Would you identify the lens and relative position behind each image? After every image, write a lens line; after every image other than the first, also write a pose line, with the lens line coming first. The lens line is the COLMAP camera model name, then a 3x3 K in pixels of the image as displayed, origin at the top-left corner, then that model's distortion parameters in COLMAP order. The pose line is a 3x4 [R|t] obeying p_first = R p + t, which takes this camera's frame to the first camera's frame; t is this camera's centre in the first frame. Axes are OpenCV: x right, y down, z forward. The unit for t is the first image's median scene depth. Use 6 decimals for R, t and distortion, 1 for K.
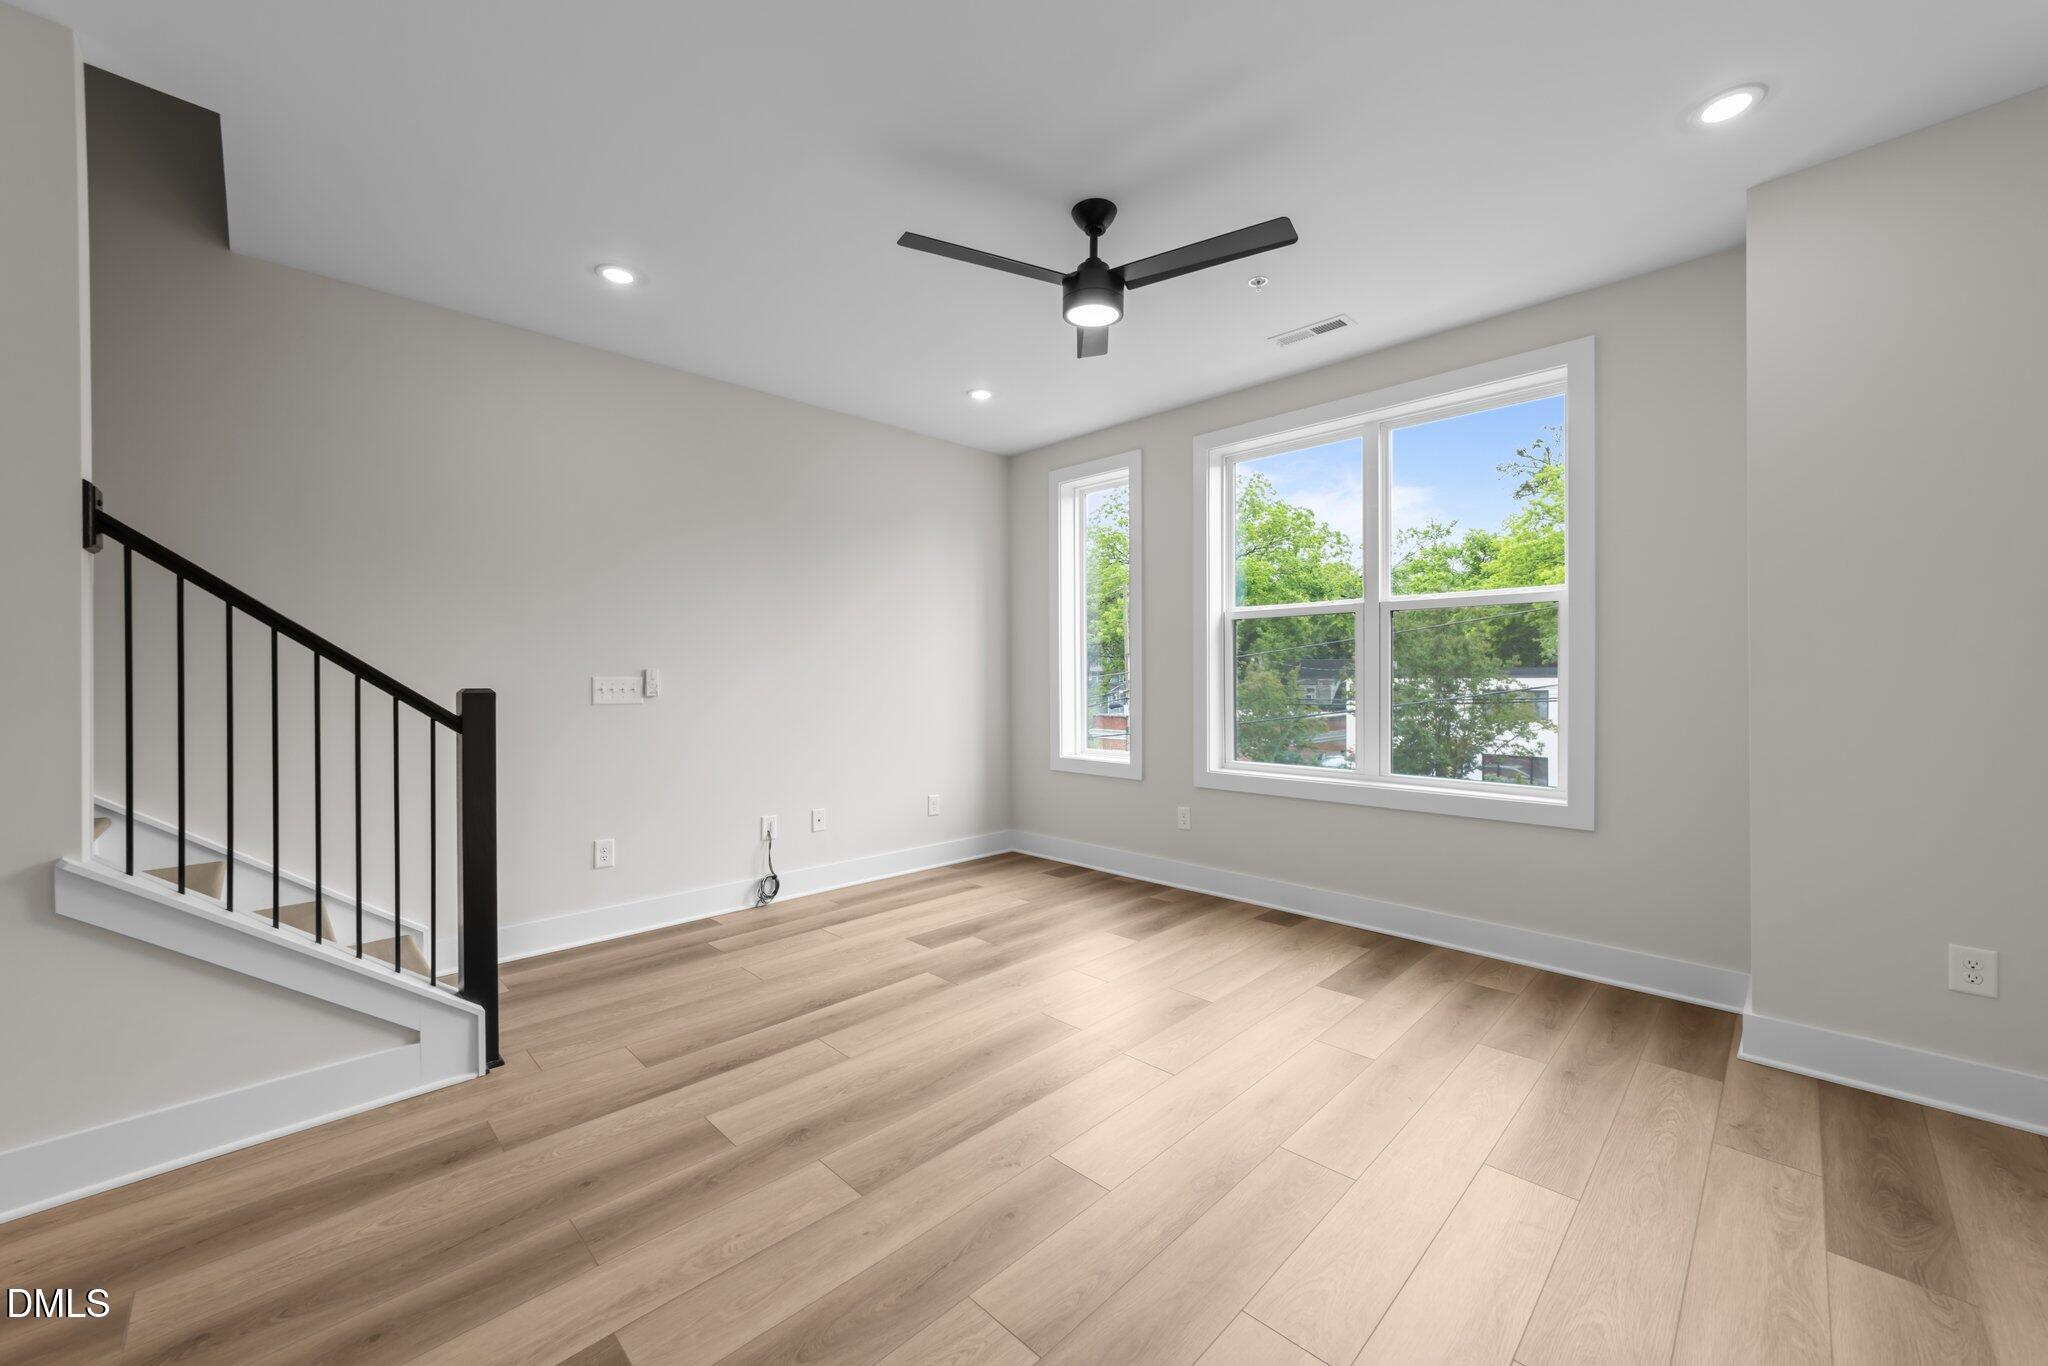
lens RADIAL K [[778.7, 0, 1020.9], [0, 778.7, 684.1], [0, 0, 1]] dist [0.000465, -0.000004]
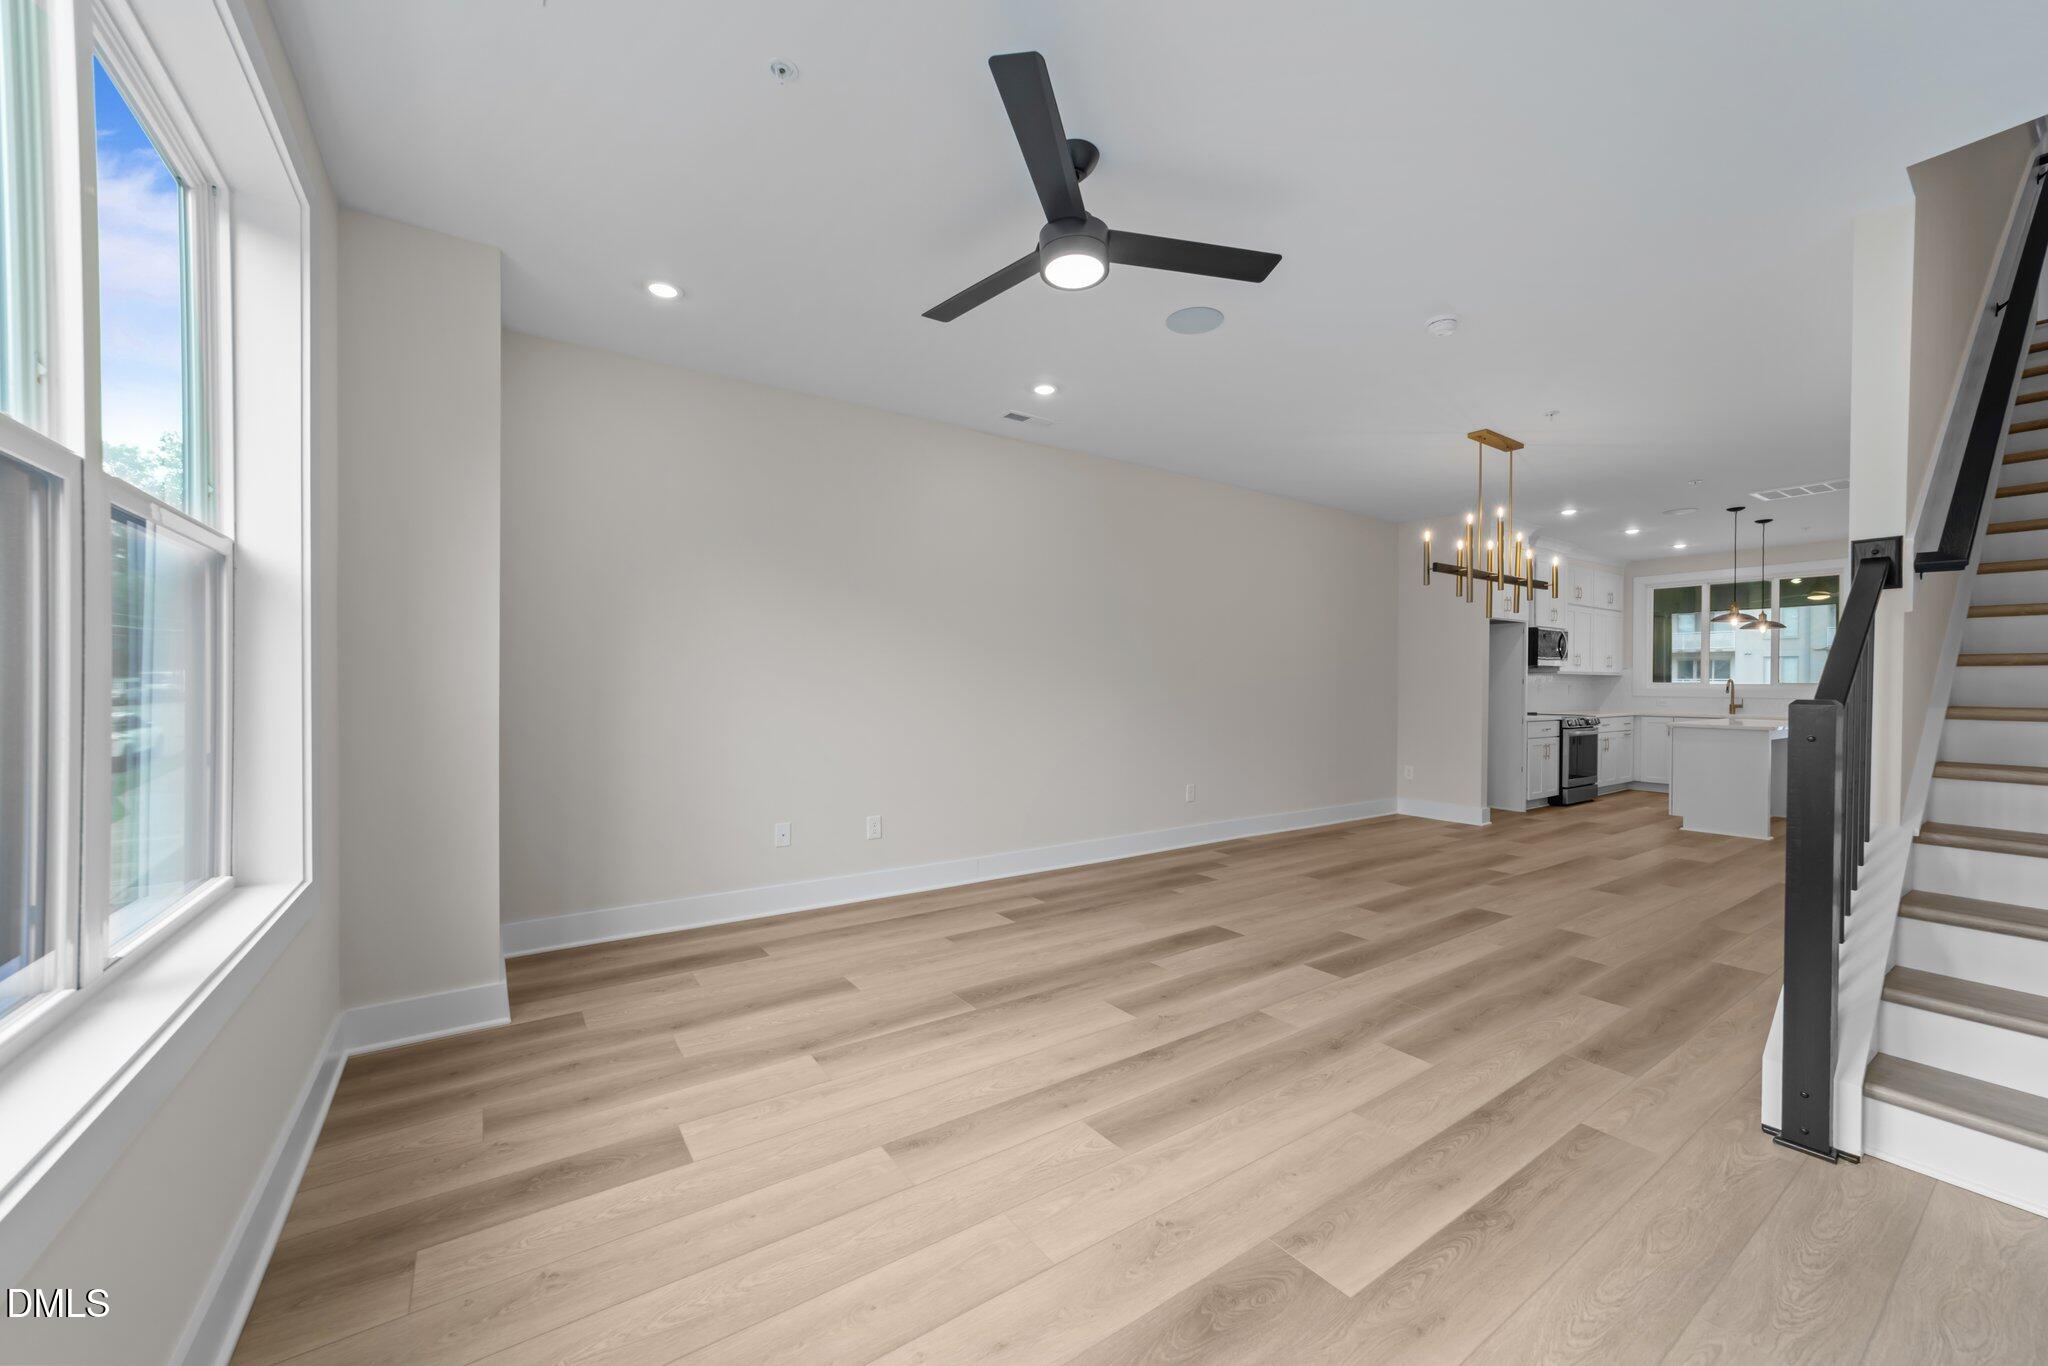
lens RADIAL K [[778.7, 0, 1019.6], [0, 778.7, 686.2], [0, 0, 1]] dist [0.000465, -0.000004]
pose [[-0.983702, -0.000976, 0.179806, -0.006402], [0.001866, 0.999876, 0.015632, -0.023997], [-0.179799, 0.015713, -0.983578, 1.976899]]
